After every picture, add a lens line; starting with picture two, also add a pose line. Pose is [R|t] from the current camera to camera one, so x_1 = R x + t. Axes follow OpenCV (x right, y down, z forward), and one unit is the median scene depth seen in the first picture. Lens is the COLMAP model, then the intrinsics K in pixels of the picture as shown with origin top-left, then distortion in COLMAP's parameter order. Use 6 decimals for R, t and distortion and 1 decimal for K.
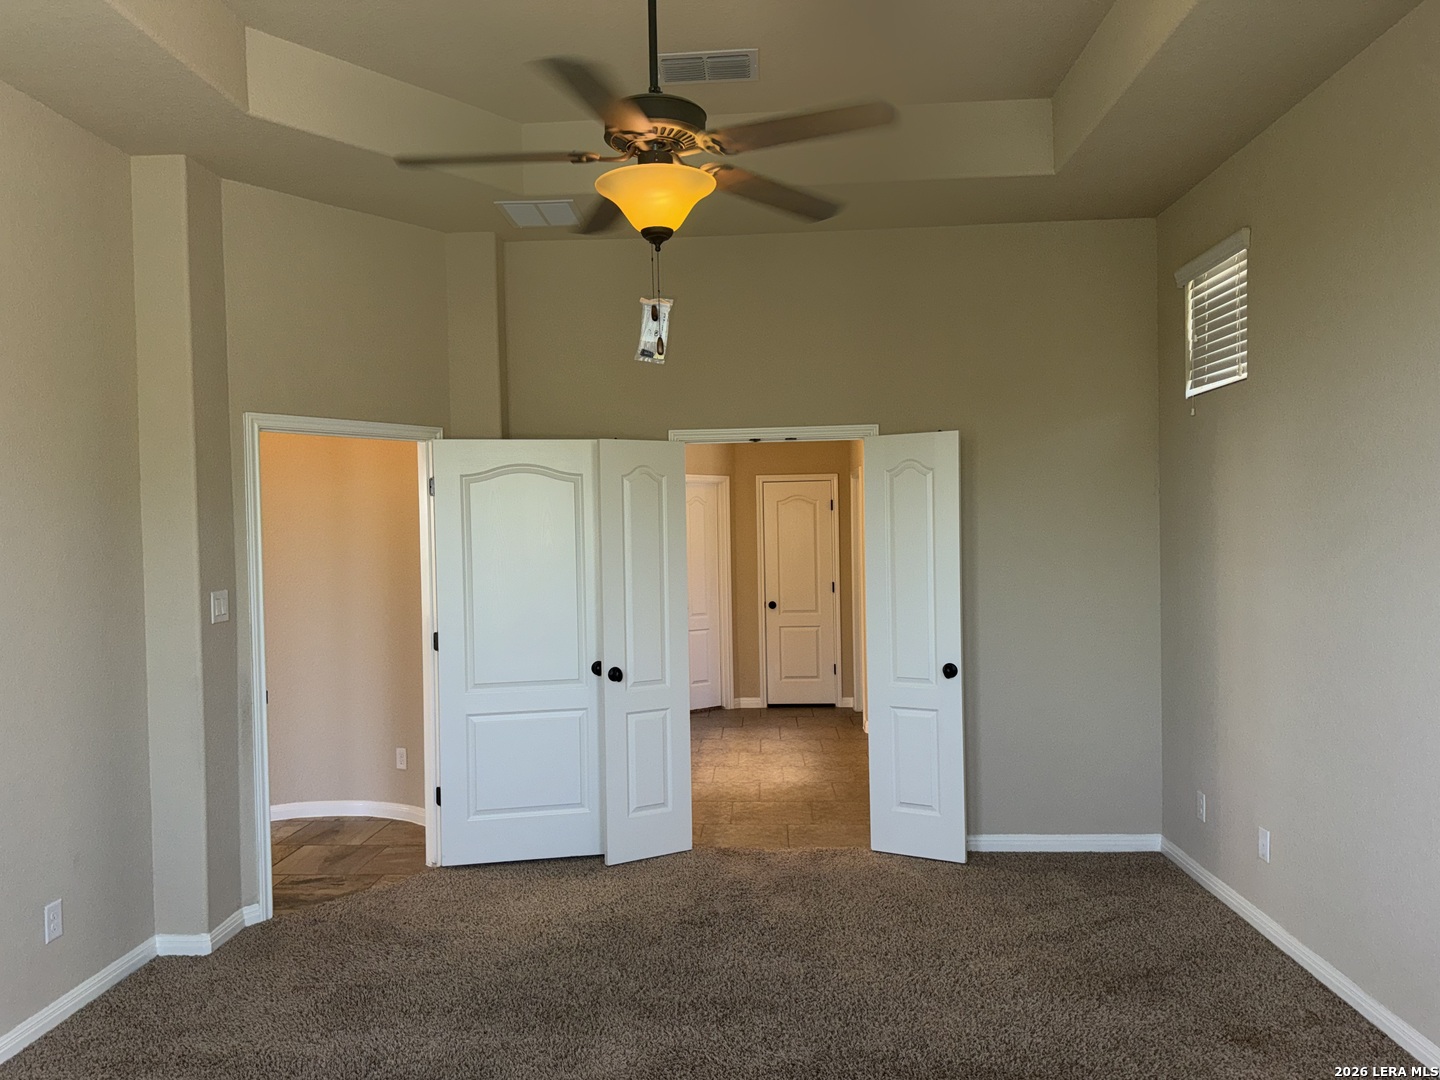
lens RADIAL K [[1010.5, 0, 718.1], [0, 1010.5, 541.7], [0, 0, 1]] dist [0.048318, -0.055550]
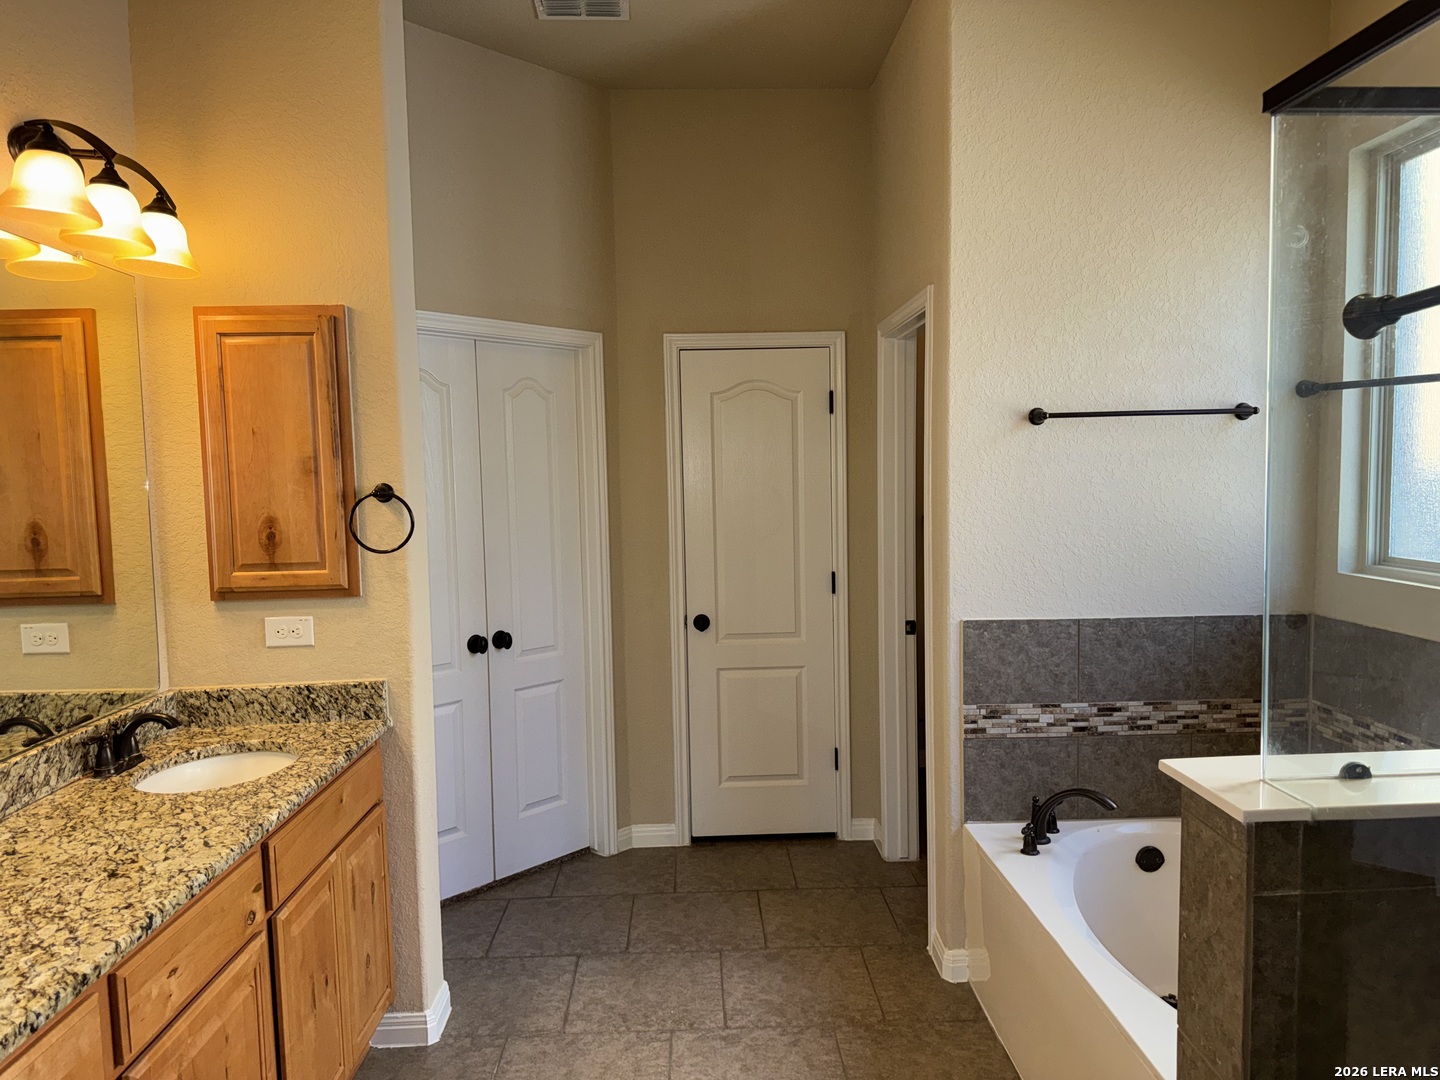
lens RADIAL K [[1010.5, 0, 713.1], [0, 1010.5, 544.7], [0, 0, 1]] dist [0.048318, -0.055550]
pose [[0.997176, -0.006816, 0.074789, 0.025238], [0.001385, 0.997372, 0.072434, -0.005374], [-0.075087, -0.072126, 0.994565, 0.550534]]
